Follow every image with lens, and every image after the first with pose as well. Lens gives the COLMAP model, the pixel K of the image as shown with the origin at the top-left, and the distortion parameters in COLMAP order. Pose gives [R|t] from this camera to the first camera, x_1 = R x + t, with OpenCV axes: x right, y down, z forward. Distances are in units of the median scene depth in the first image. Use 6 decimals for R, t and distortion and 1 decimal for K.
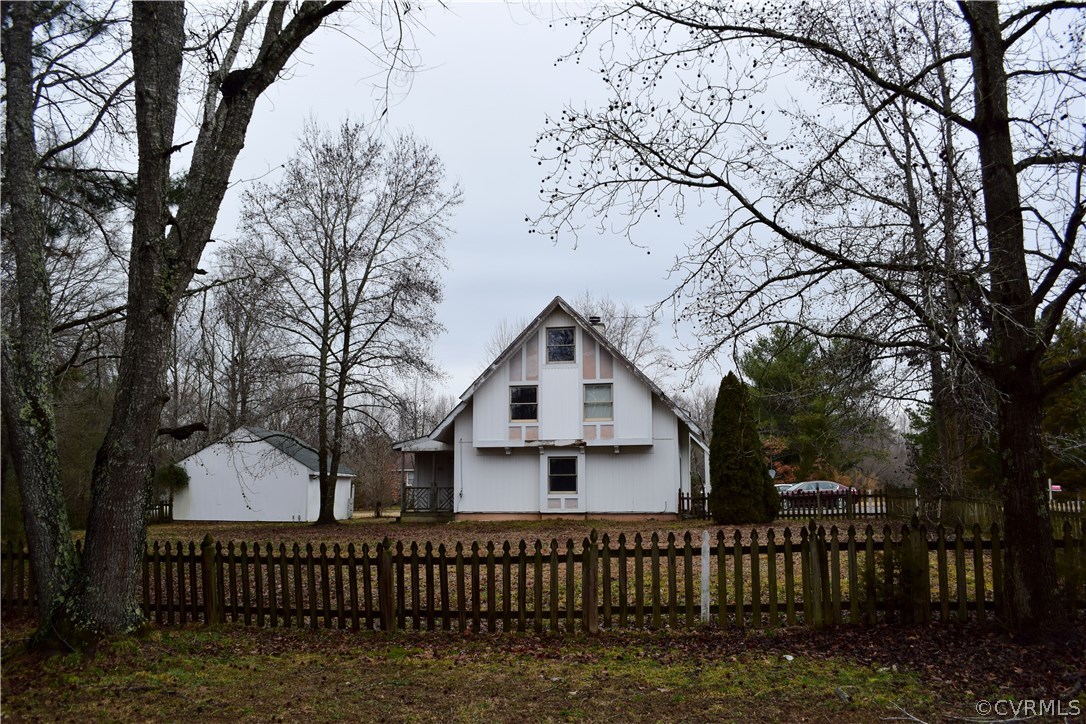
lens RADIAL K [[852.1, 0, 542.7], [0, 852.1, 384.3], [0, 0, 1]] dist [-0.067784, 0.010598]
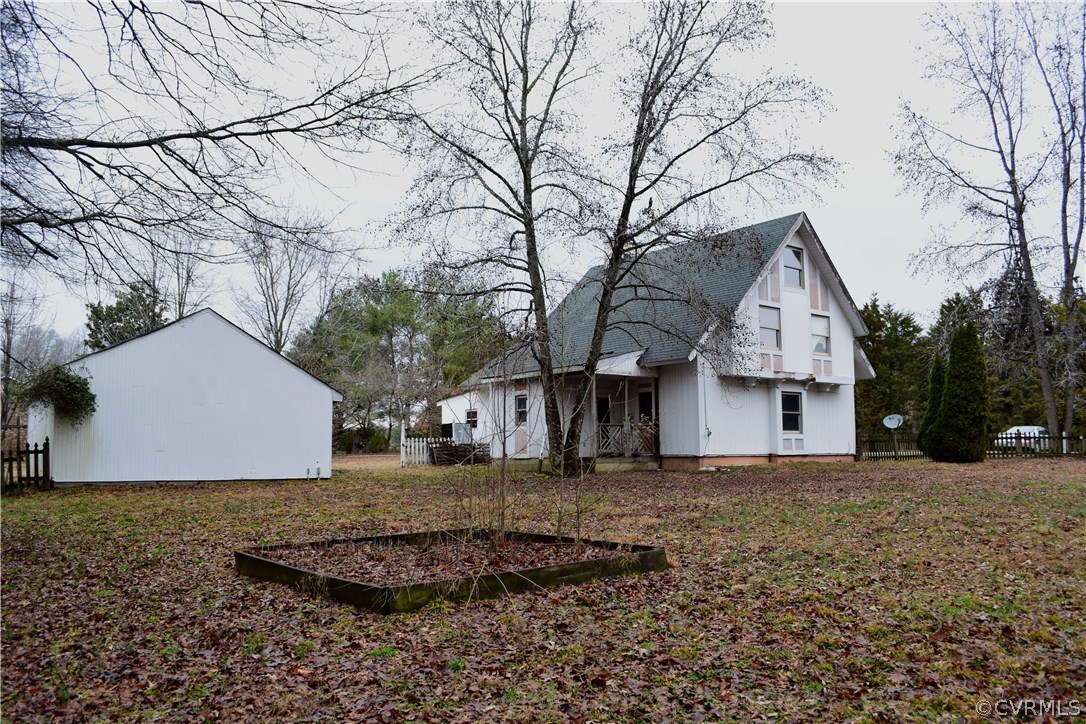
lens RADIAL K [[852.1, 0, 542.7], [0, 852.1, 384.3], [0, 0, 1]] dist [-0.067784, 0.010598]
pose [[0.649663, 0.058436, 0.757973, -0.815096], [-0.097163, 0.995247, 0.006551, 0.096233], [-0.753988, -0.077903, 0.652253, 0.618363]]
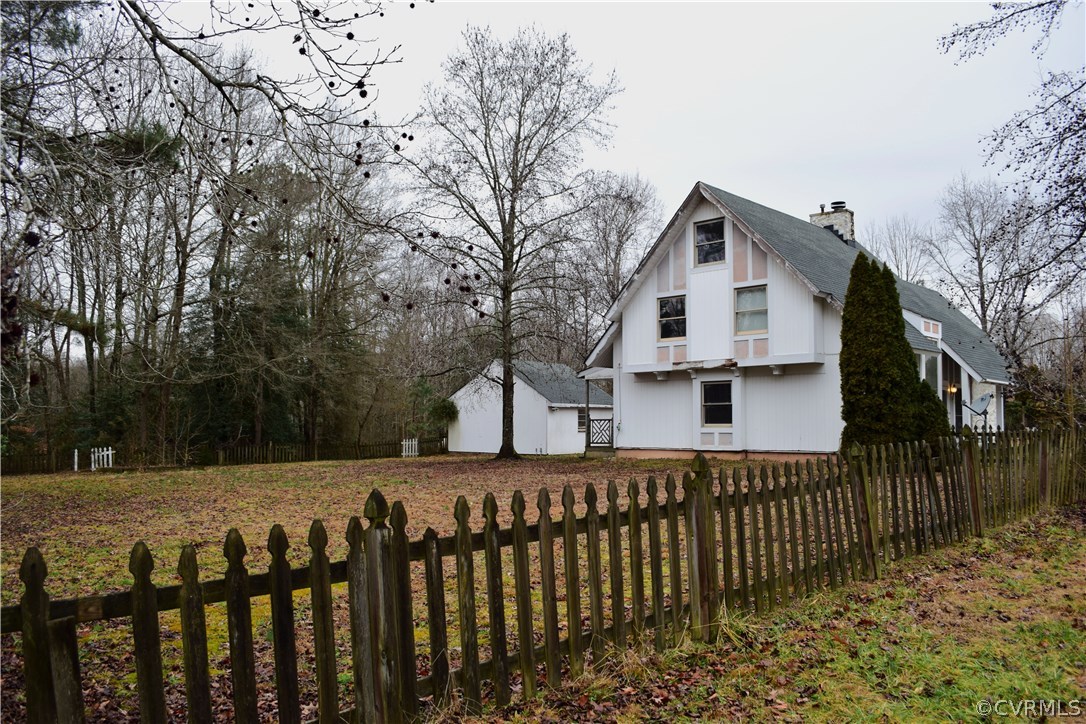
lens RADIAL K [[866.0, 0, 543.0], [0, 866.0, 362.0], [0, 0, 1]] dist [0.000336, 0.002982]
pose [[0.831234, -0.037840, -0.554633, 0.341428], [0.069068, 0.996980, 0.035493, 0.026620], [0.551616, -0.067811, 0.831337, 0.229838]]
